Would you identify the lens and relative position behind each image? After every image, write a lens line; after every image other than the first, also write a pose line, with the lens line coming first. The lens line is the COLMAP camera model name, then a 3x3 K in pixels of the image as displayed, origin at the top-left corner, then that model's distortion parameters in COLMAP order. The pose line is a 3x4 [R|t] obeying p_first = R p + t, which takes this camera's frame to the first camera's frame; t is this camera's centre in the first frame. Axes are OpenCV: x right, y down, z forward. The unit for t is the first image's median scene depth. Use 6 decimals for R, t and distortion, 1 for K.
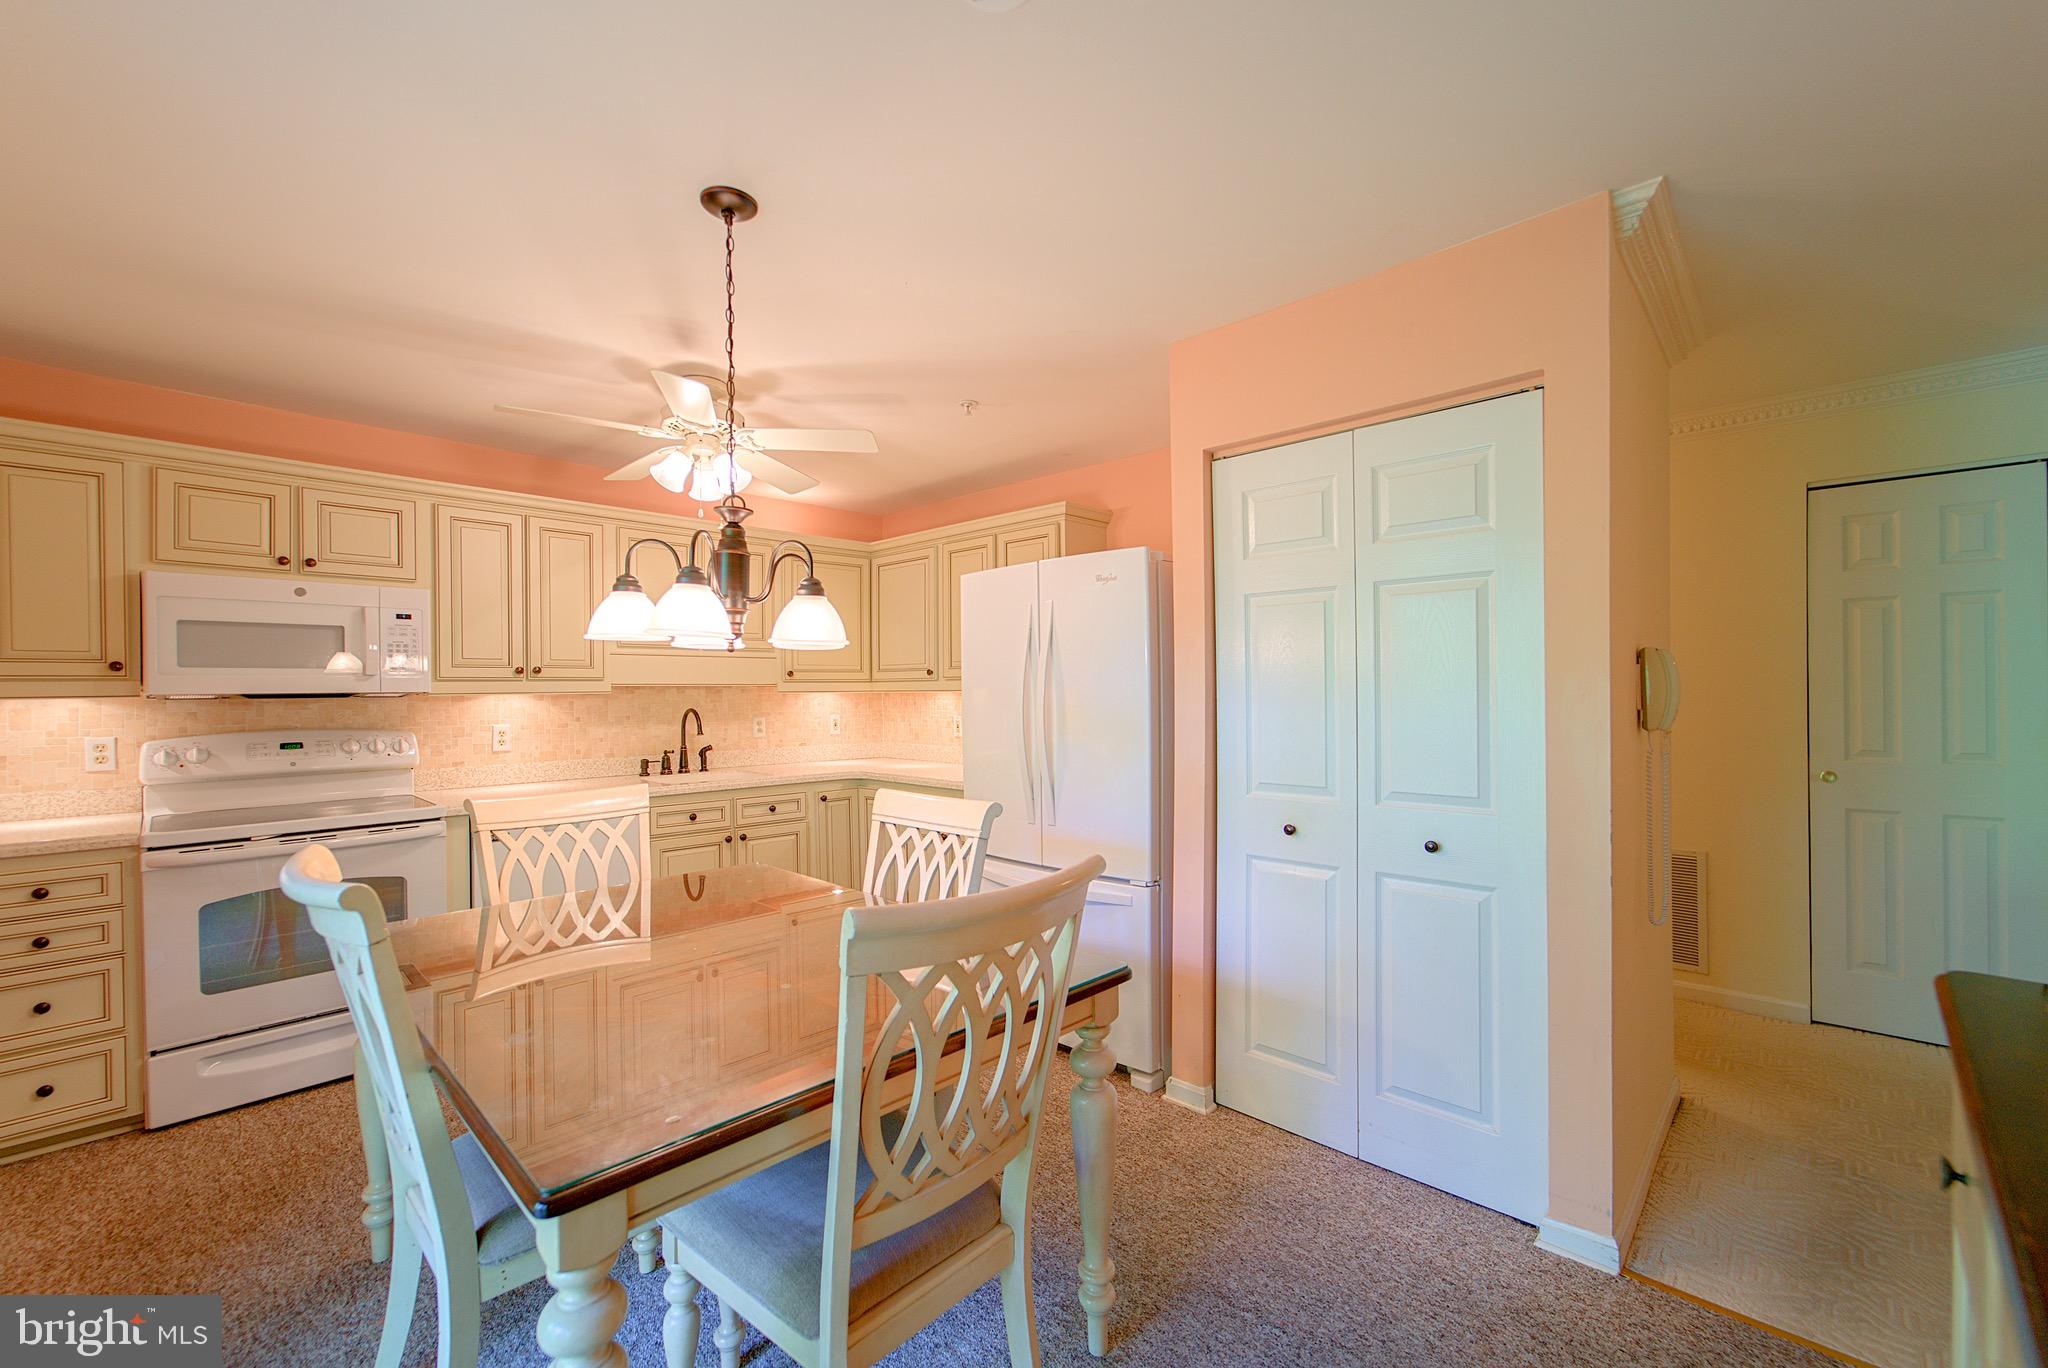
lens RADIAL K [[841.8, 0, 1026.7], [0, 841.8, 680.9], [0, 0, 1]] dist [0.002644, 0.000128]
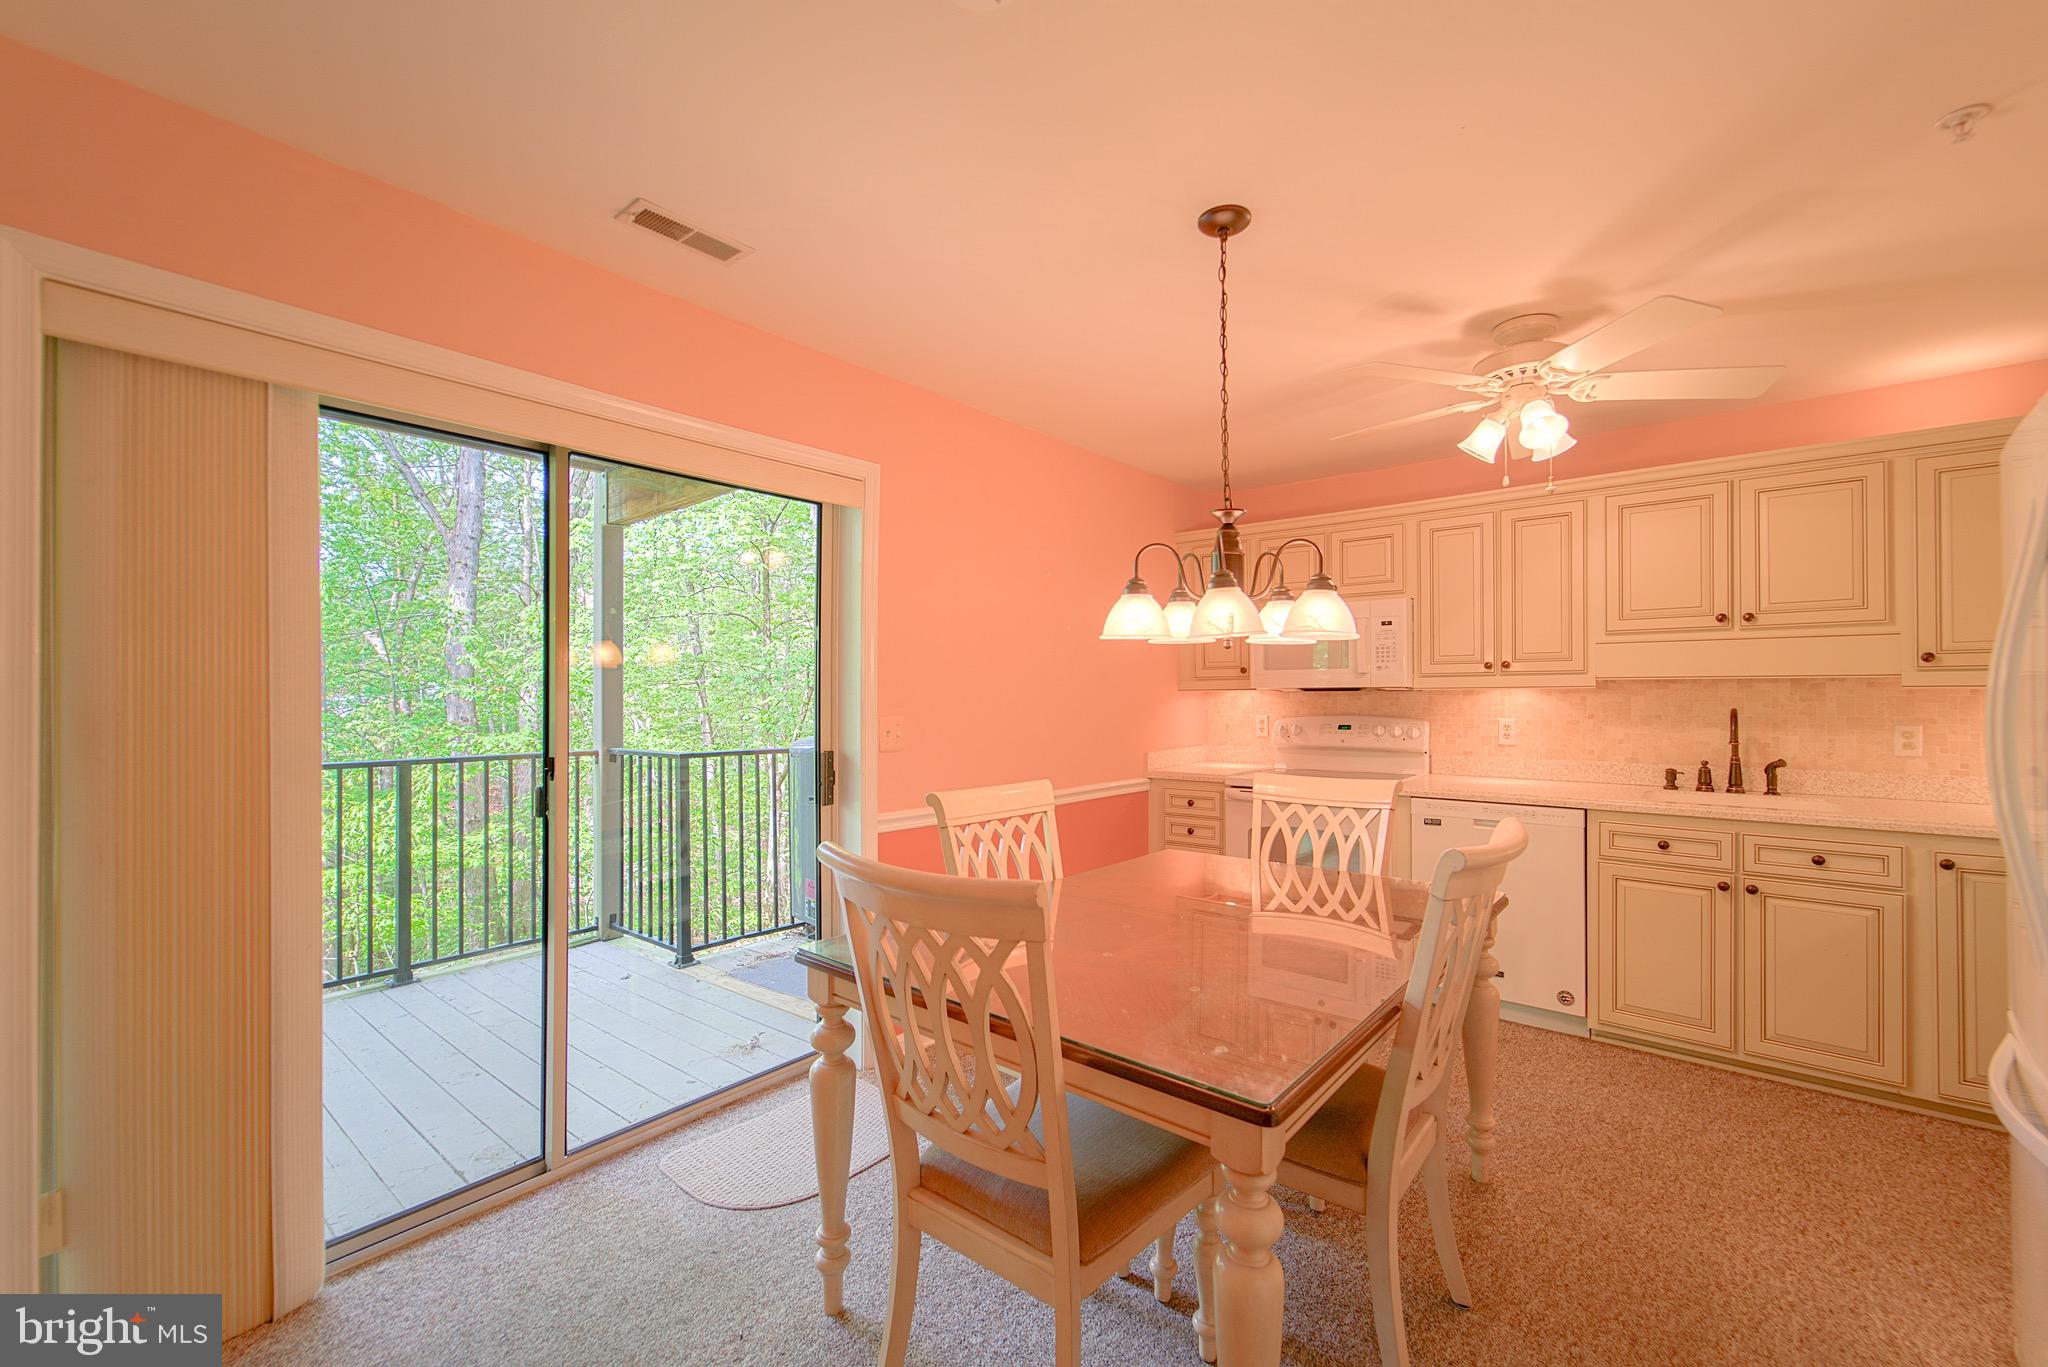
lens RADIAL K [[841.8, 0, 1027.6], [0, 841.8, 695.8], [0, 0, 1]] dist [0.002644, 0.000128]
pose [[0.074342, 0.012274, -0.997157, 0.348357], [0.015057, 0.999796, 0.013429, 0.001918], [0.997119, -0.016012, 0.074142, 0.347073]]
